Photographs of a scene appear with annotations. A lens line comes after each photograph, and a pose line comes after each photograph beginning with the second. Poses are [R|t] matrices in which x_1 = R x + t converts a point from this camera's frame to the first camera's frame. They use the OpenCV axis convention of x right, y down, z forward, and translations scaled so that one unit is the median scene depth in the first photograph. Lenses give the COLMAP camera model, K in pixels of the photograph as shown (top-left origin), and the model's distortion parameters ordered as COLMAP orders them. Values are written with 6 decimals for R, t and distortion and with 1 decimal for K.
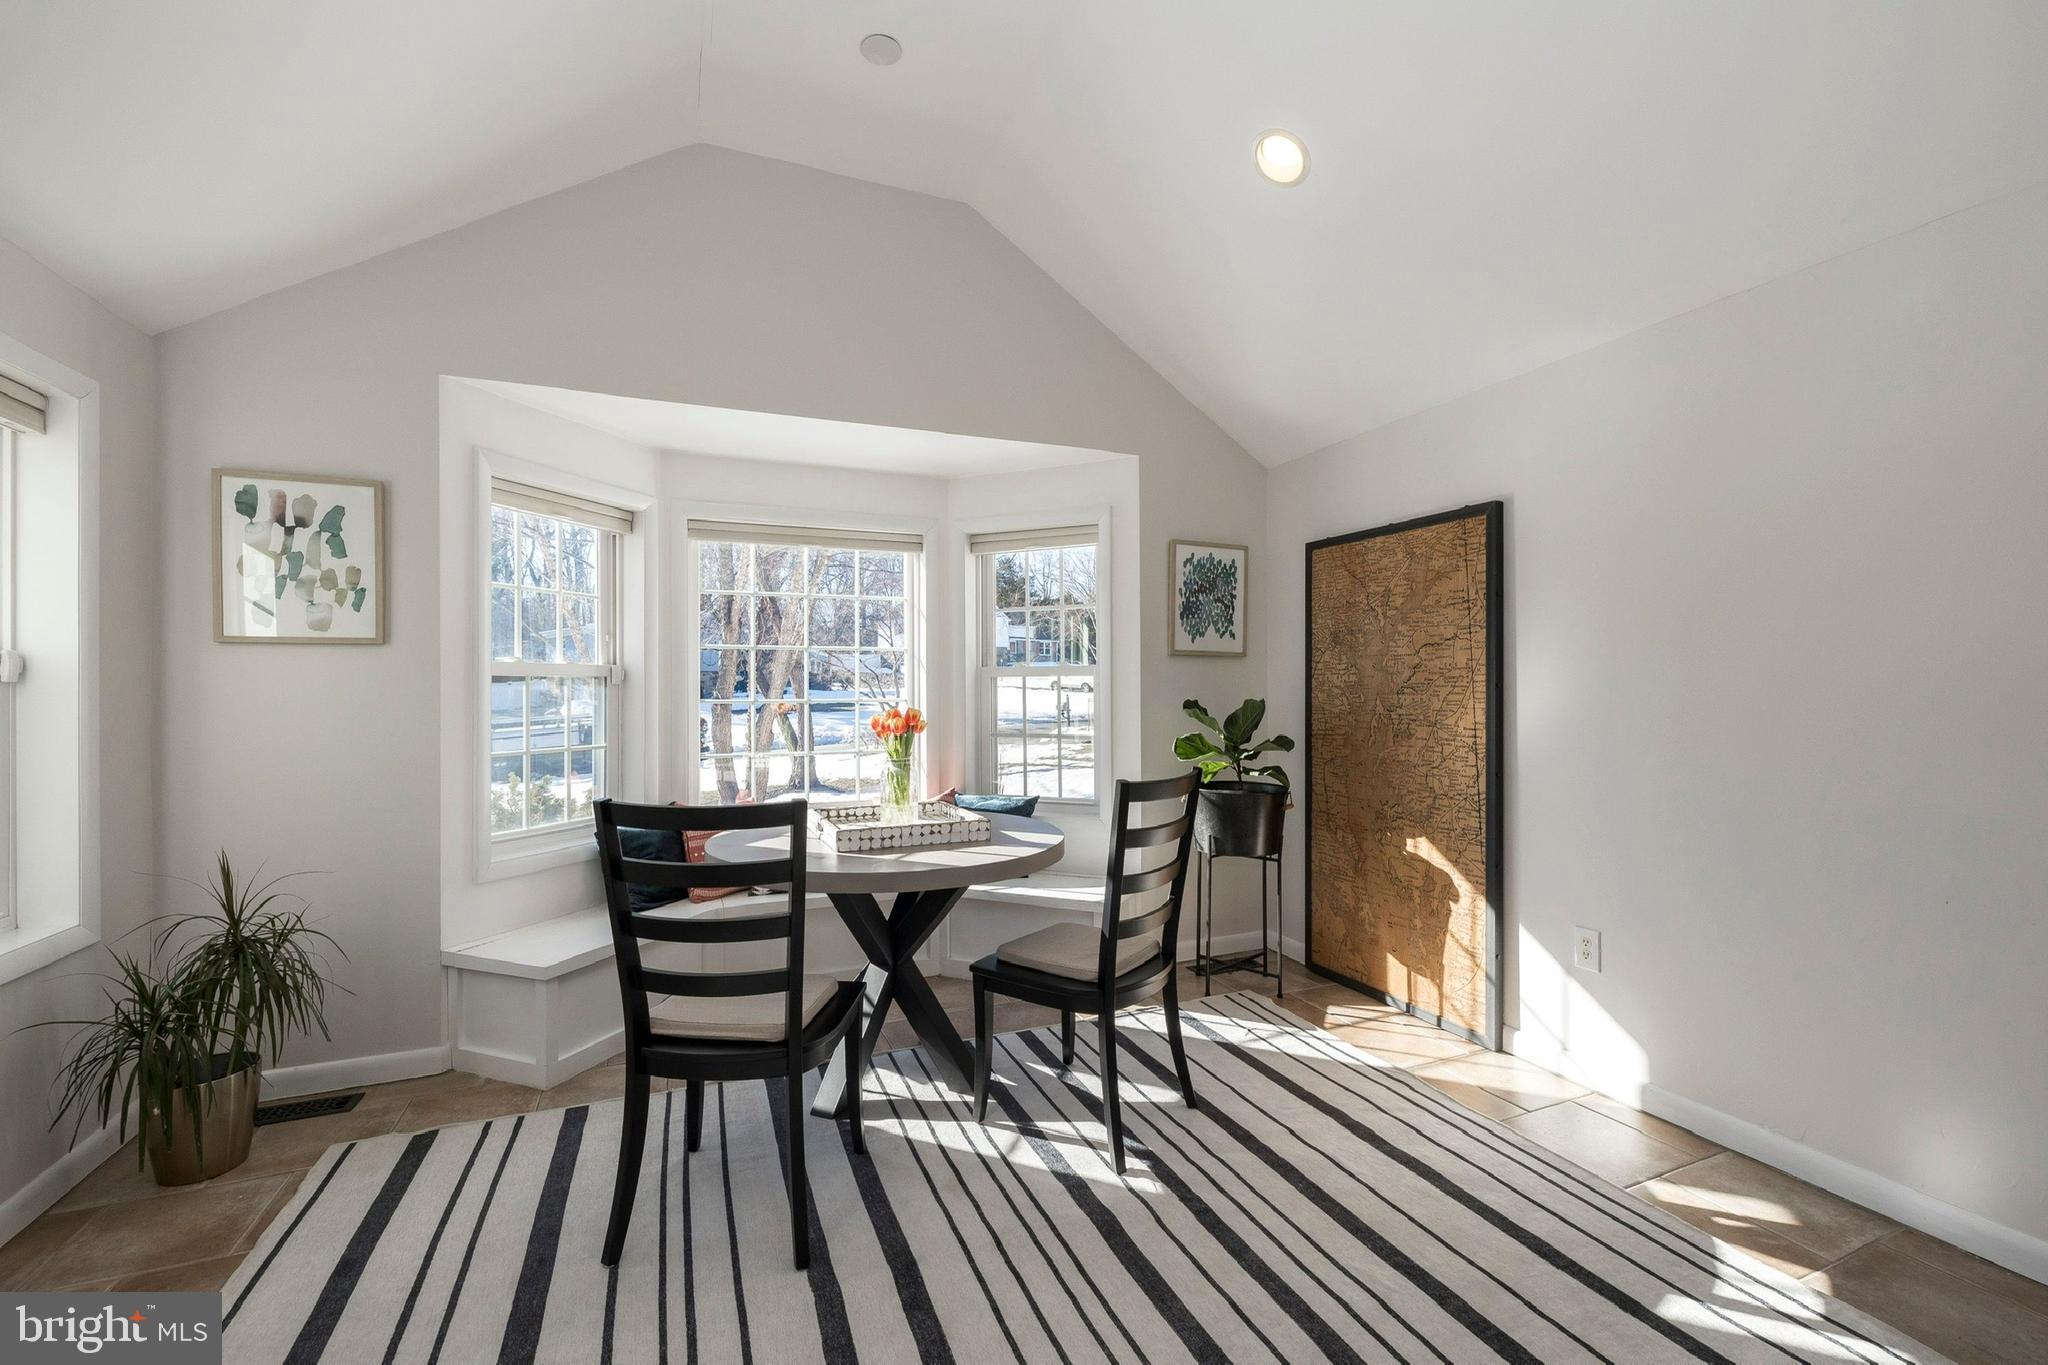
lens RADIAL K [[861.9, 0, 1028.4], [0, 861.9, 685.1], [0, 0, 1]] dist [-0.013626, -0.000551]
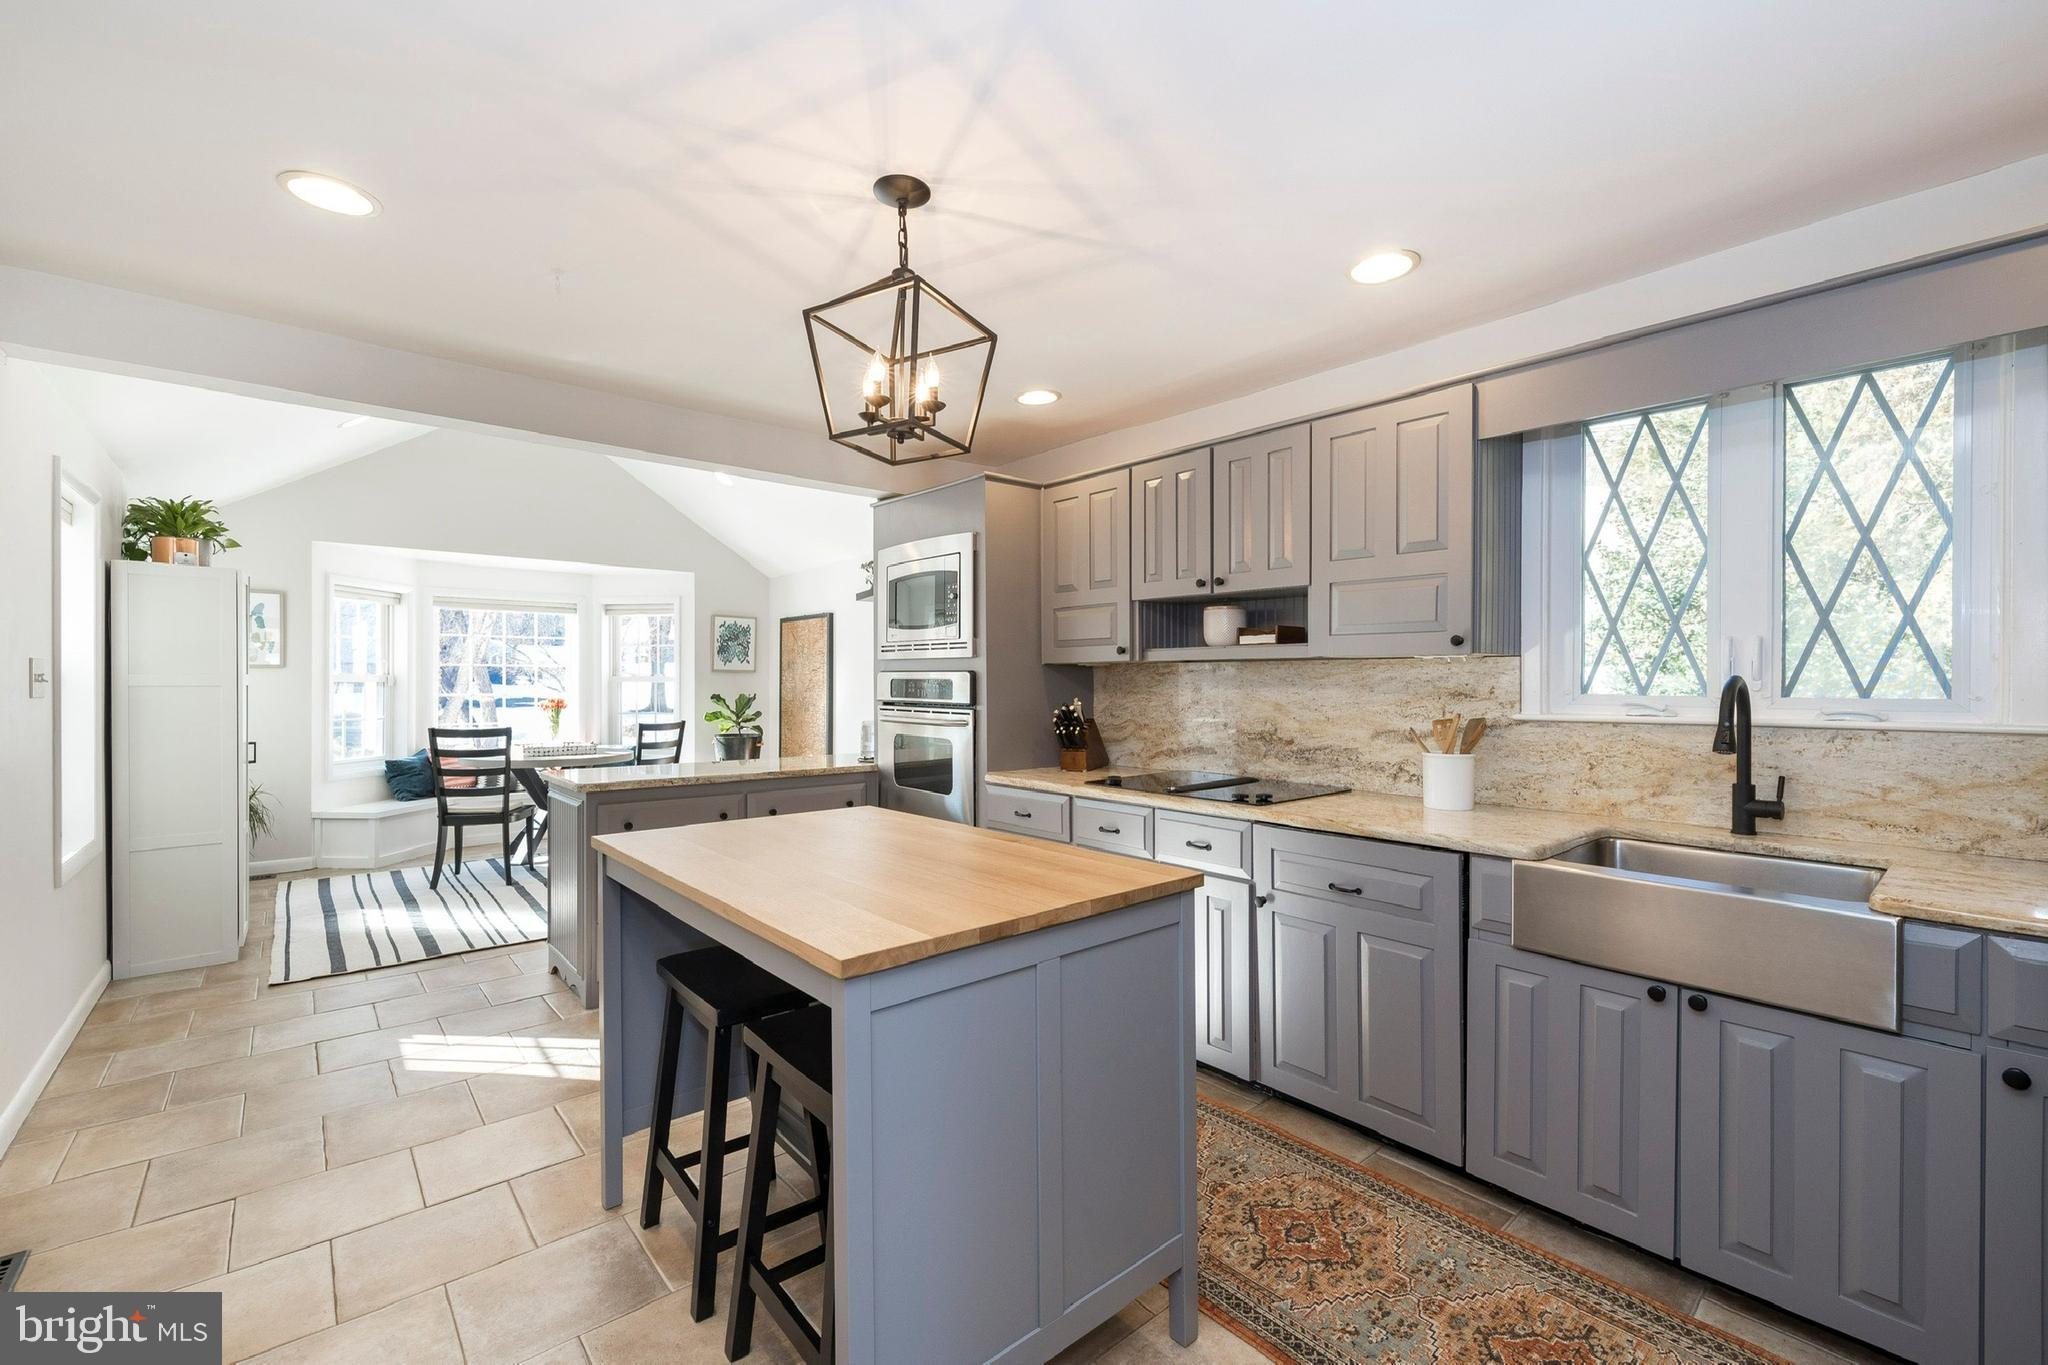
lens RADIAL K [[861.9, 0, 1038.7], [0, 861.9, 677.9], [0, 0, 1]] dist [-0.013626, -0.000551]
pose [[0.948108, 0.005933, 0.317895, 0.264984], [-0.004792, 0.999979, -0.004371, -0.016843], [-0.317914, 0.002621, 0.948116, -1.206080]]
